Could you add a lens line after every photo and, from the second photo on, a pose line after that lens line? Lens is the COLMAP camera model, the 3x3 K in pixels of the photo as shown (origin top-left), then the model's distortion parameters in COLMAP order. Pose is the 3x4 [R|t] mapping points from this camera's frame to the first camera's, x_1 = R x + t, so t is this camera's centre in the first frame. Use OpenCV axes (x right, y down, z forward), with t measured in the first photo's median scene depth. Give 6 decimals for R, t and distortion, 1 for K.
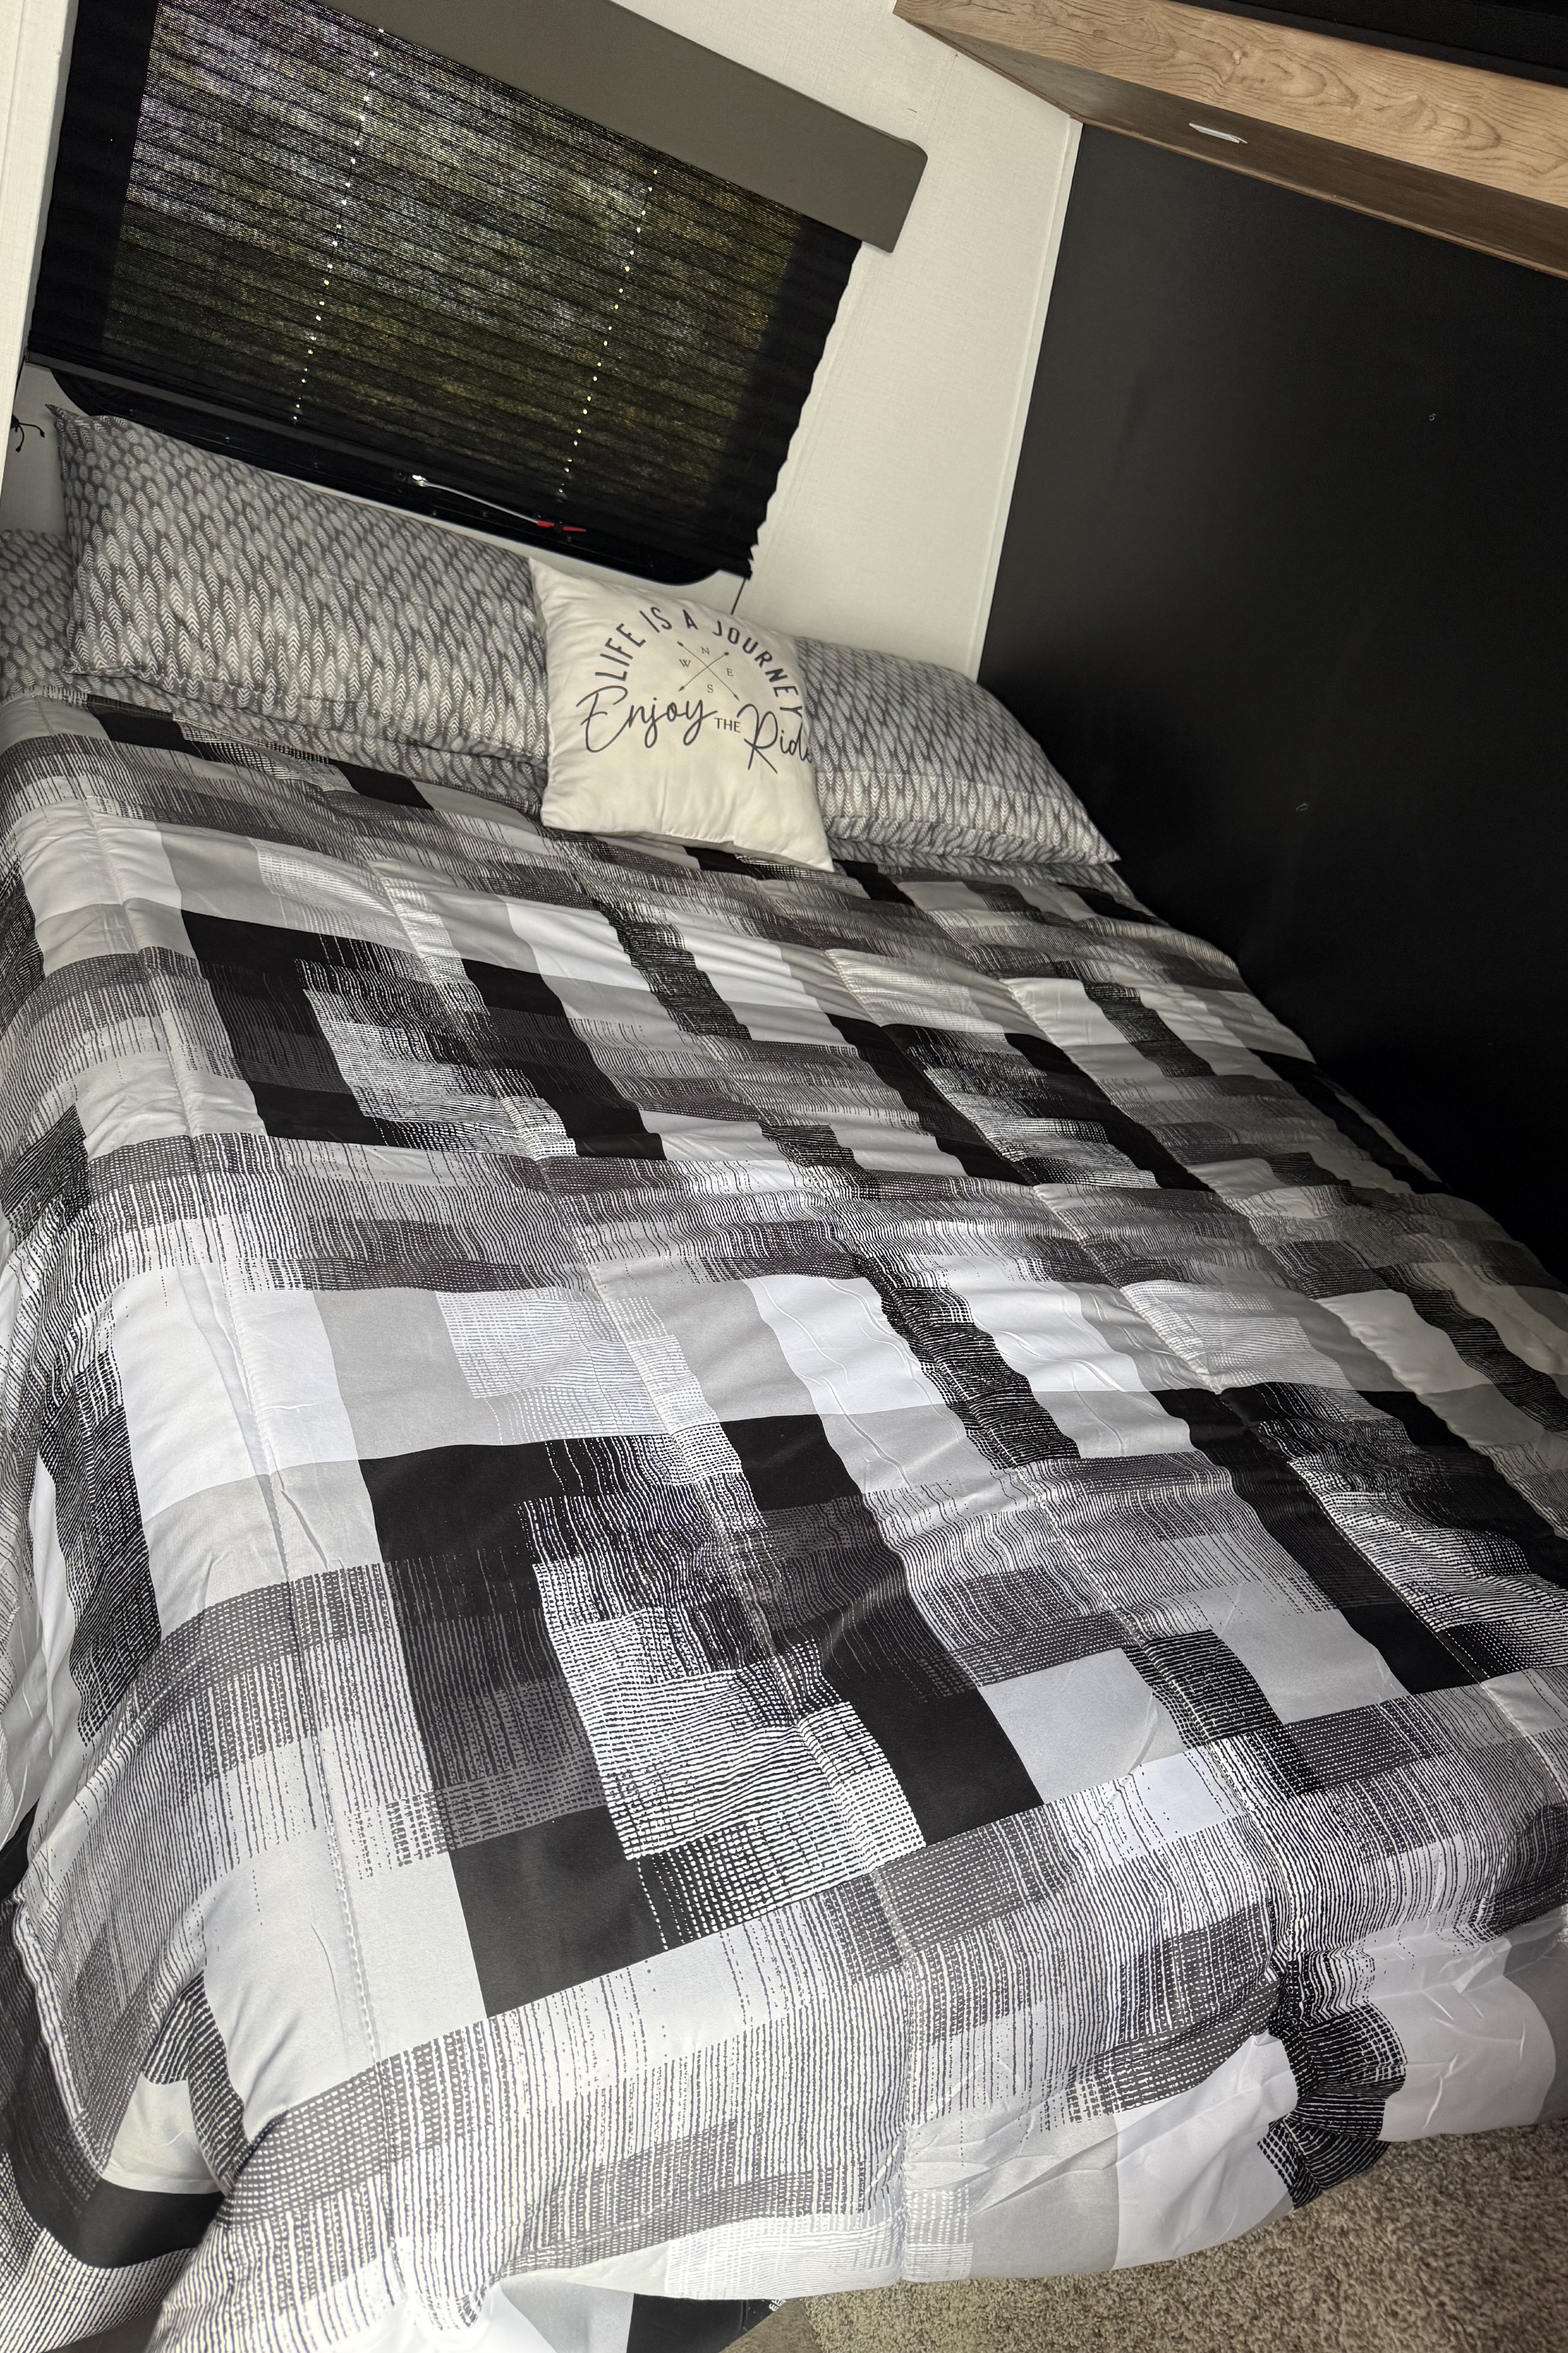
lens RADIAL K [[1600.0, 0, 784.0], [0, 1600.0, 1176.5], [0, 0, 1]] dist [0.105514, -0.124994]
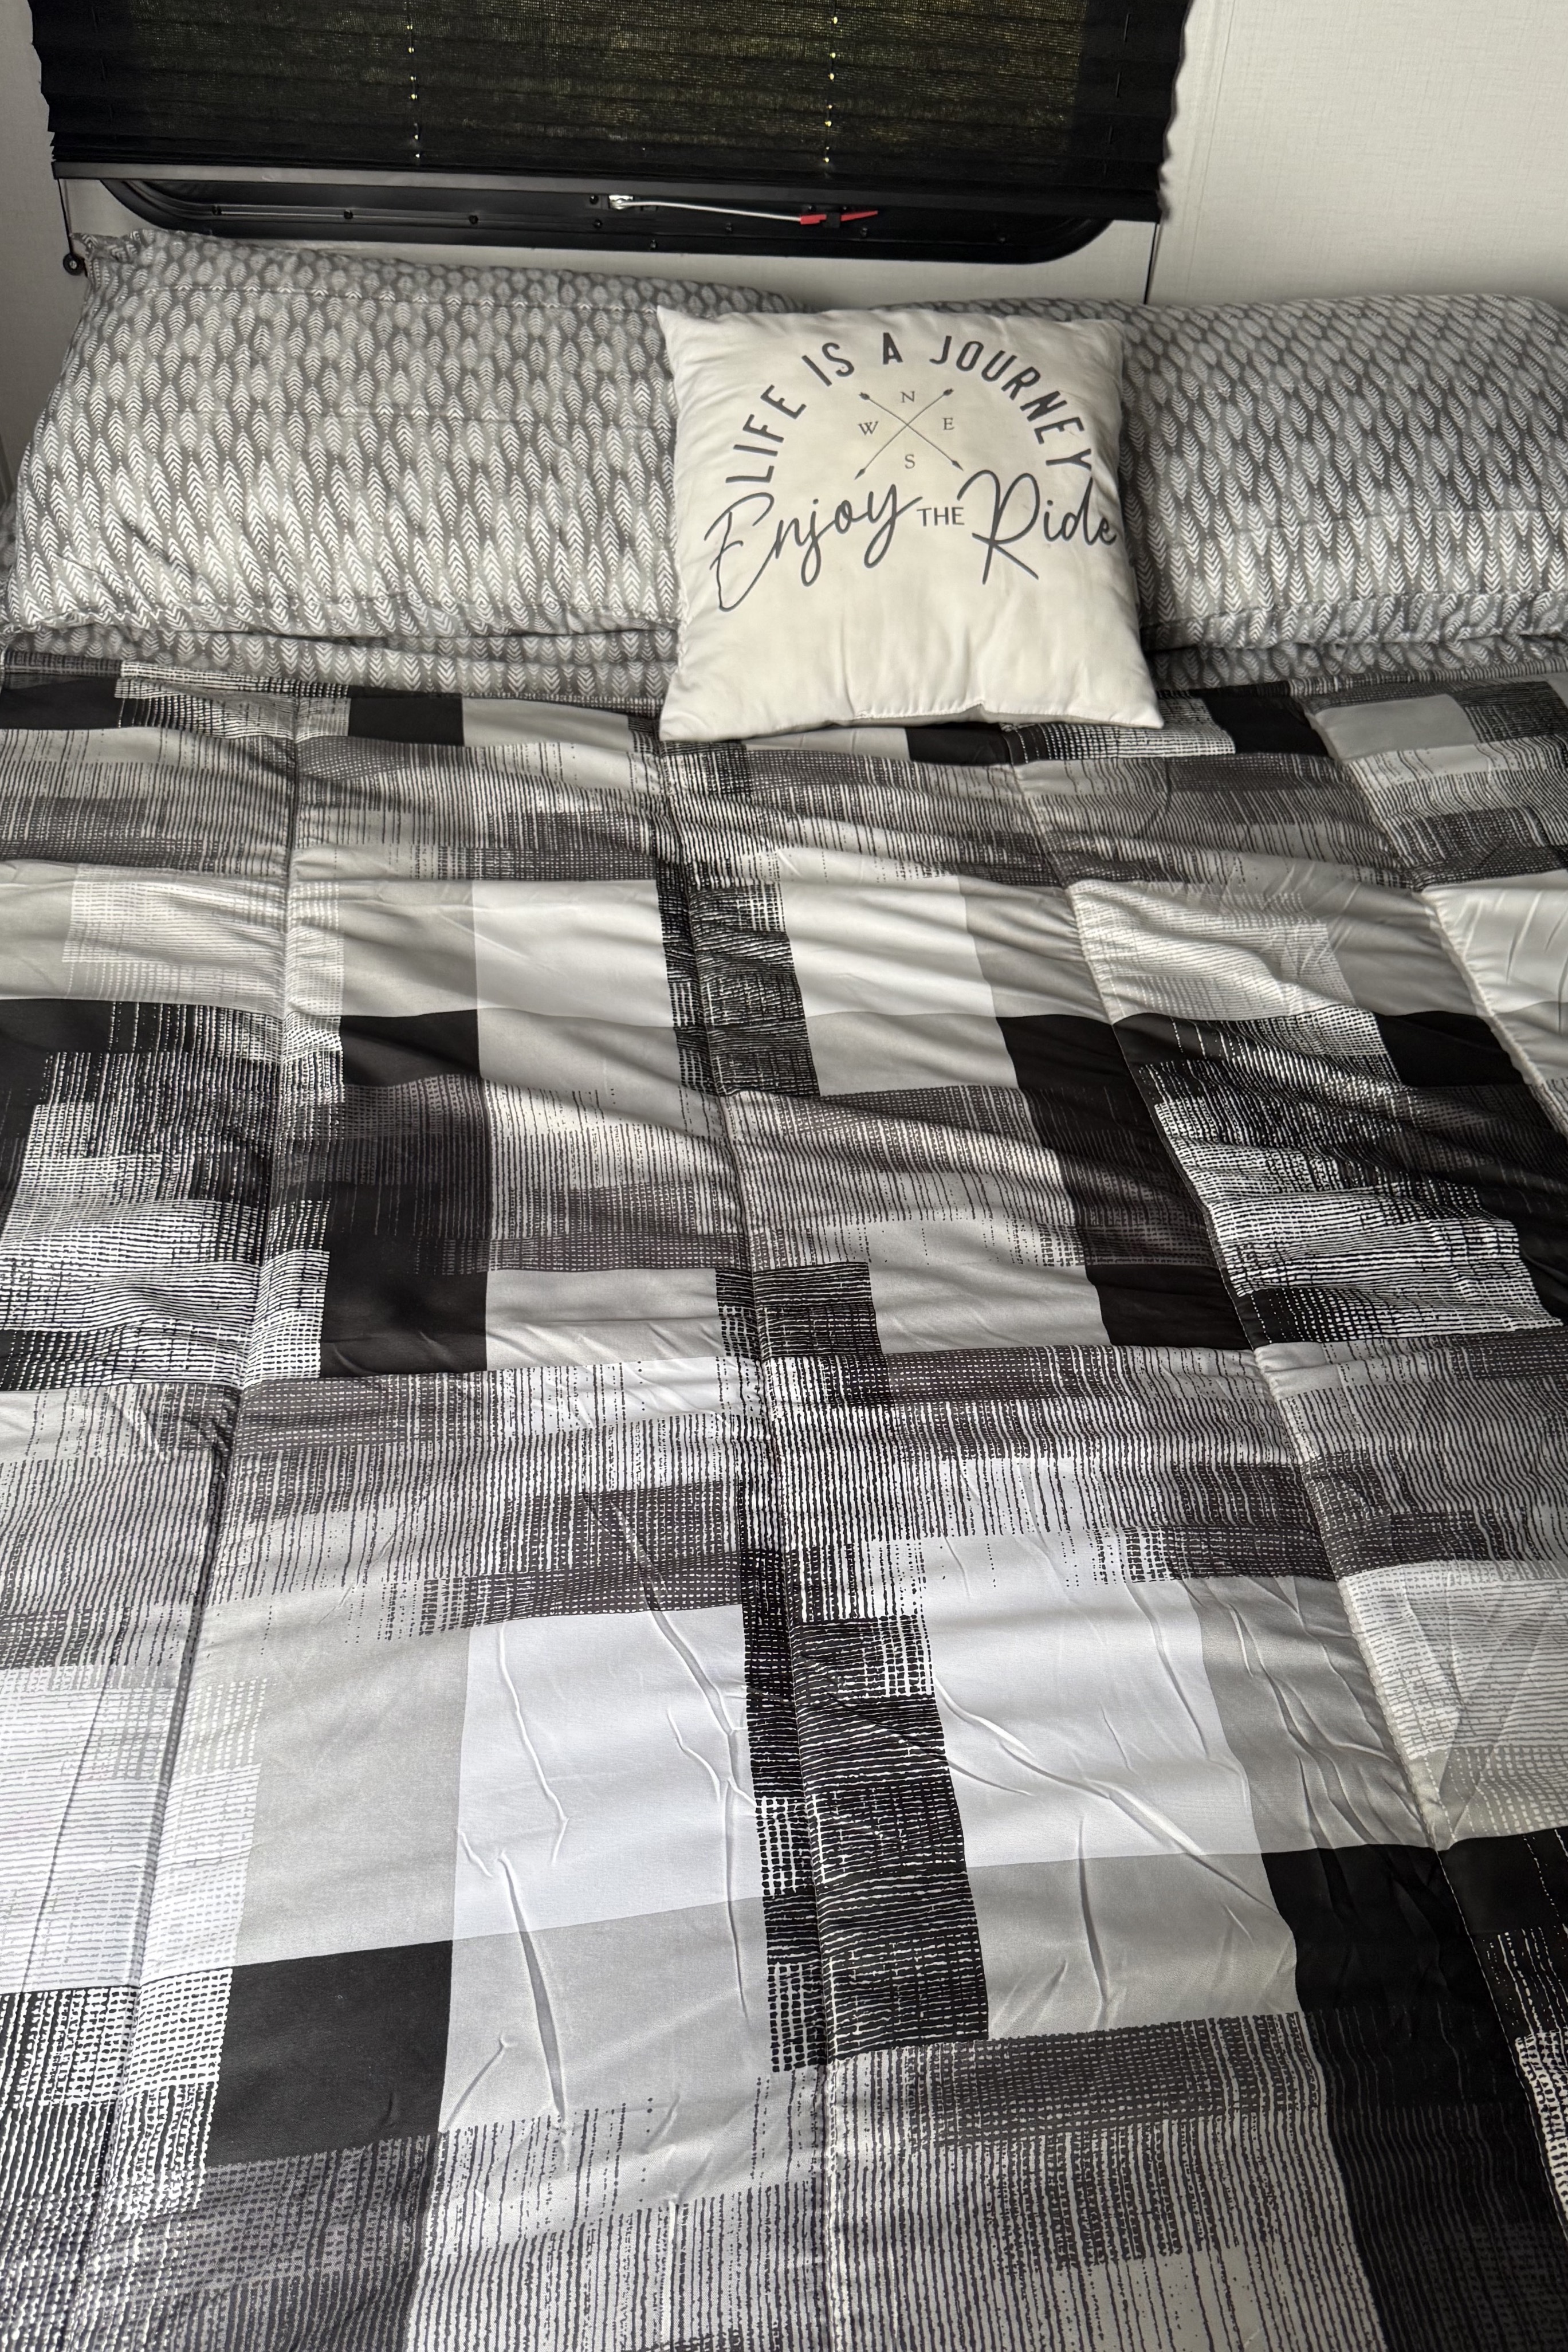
lens RADIAL K [[1857.1, 0, 782.2], [0, 1857.1, 1321.0], [0, 0, 1]] dist [0.092840, -0.079726]
pose [[0.898848, 0.005022, -0.438231, 0.242490], [0.065942, 0.987001, 0.146562, -0.090392], [0.433270, -0.160635, 0.886833, 0.296648]]
